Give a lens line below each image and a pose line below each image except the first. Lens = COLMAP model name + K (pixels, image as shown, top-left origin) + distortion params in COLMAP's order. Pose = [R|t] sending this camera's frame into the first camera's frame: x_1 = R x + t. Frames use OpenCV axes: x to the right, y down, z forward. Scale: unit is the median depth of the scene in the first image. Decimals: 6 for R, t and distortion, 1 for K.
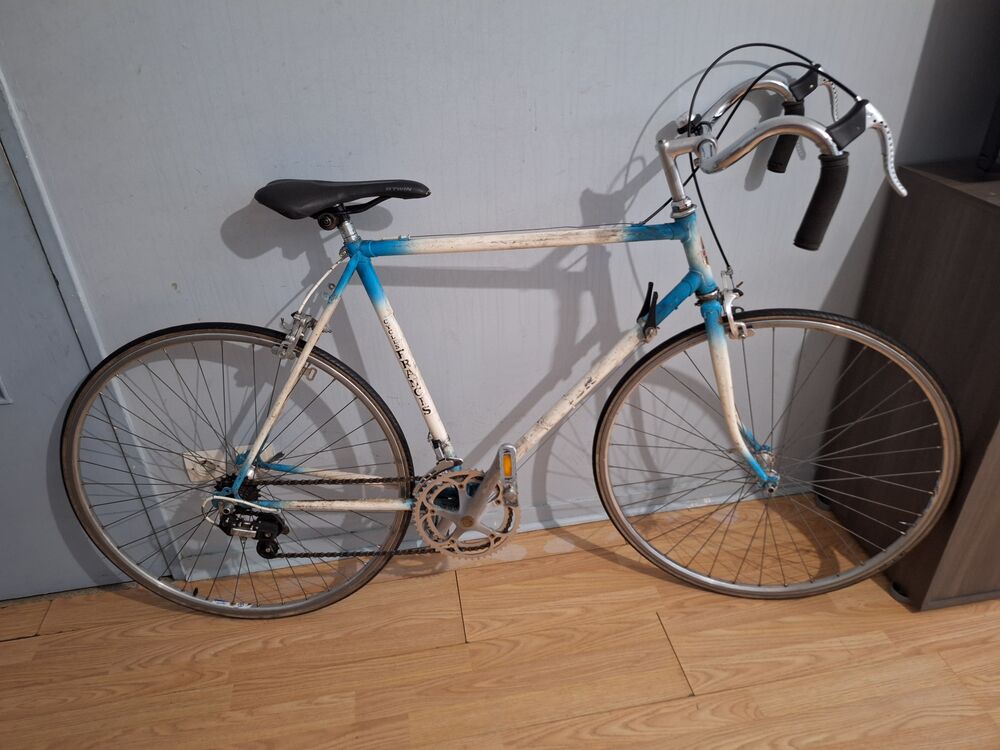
lens RADIAL K [[716.4, 0, 504.7], [0, 716.4, 381.7], [0, 0, 1]] dist [0.035315, -0.039046]
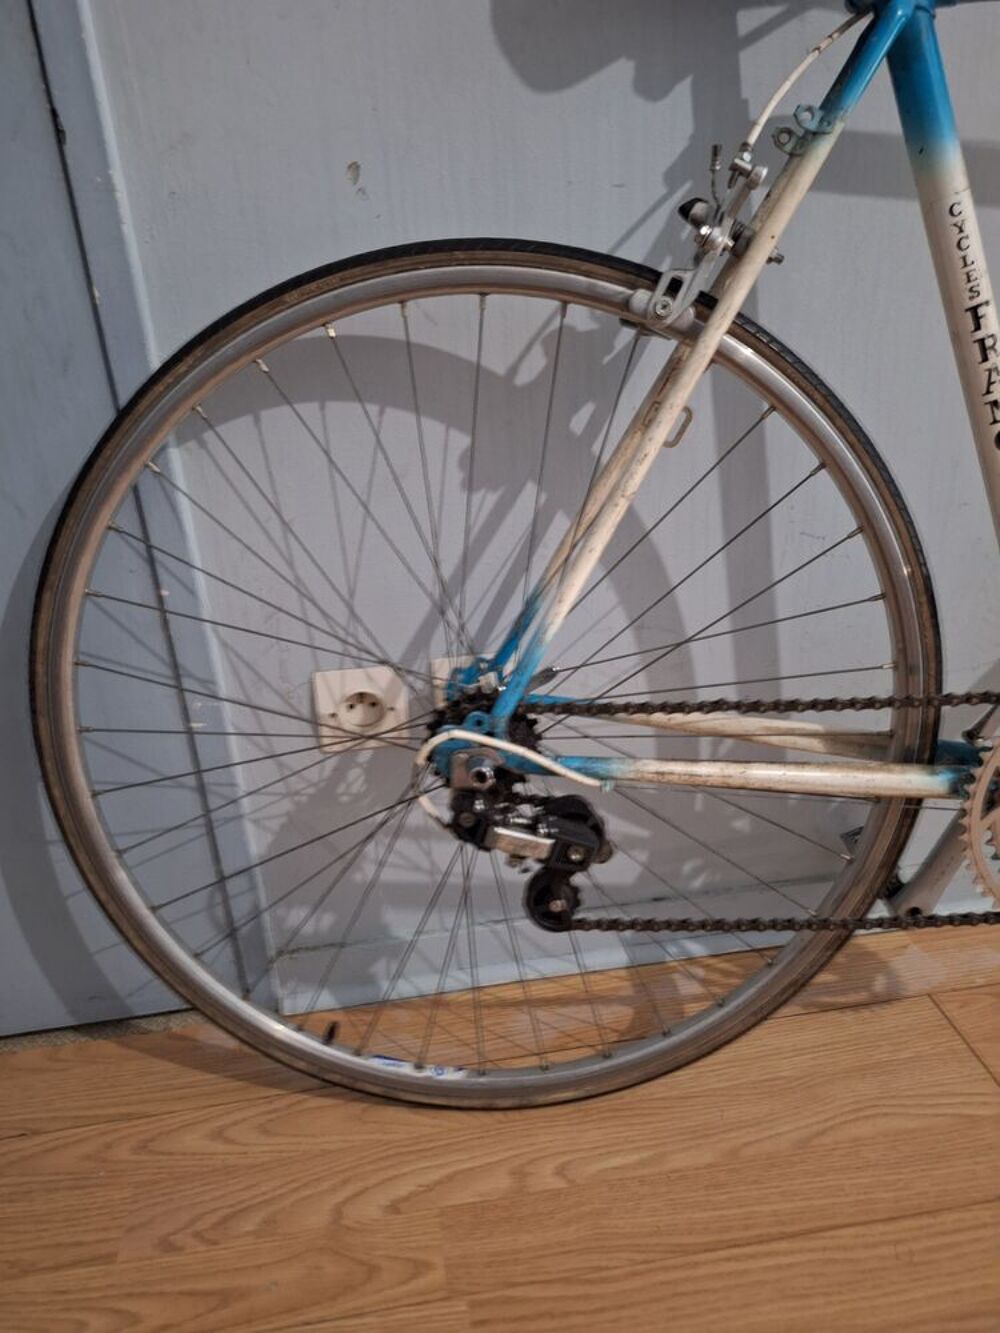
lens RADIAL K [[955.0, 0, 475.9], [0, 955.0, 662.8], [0, 0, 1]] dist [0.035315, -0.039046]
pose [[0.998030, -0.020155, -0.059408, -0.324654], [0.011547, 0.989824, -0.141825, 0.172278], [0.061662, 0.140859, 0.988108, 0.476020]]
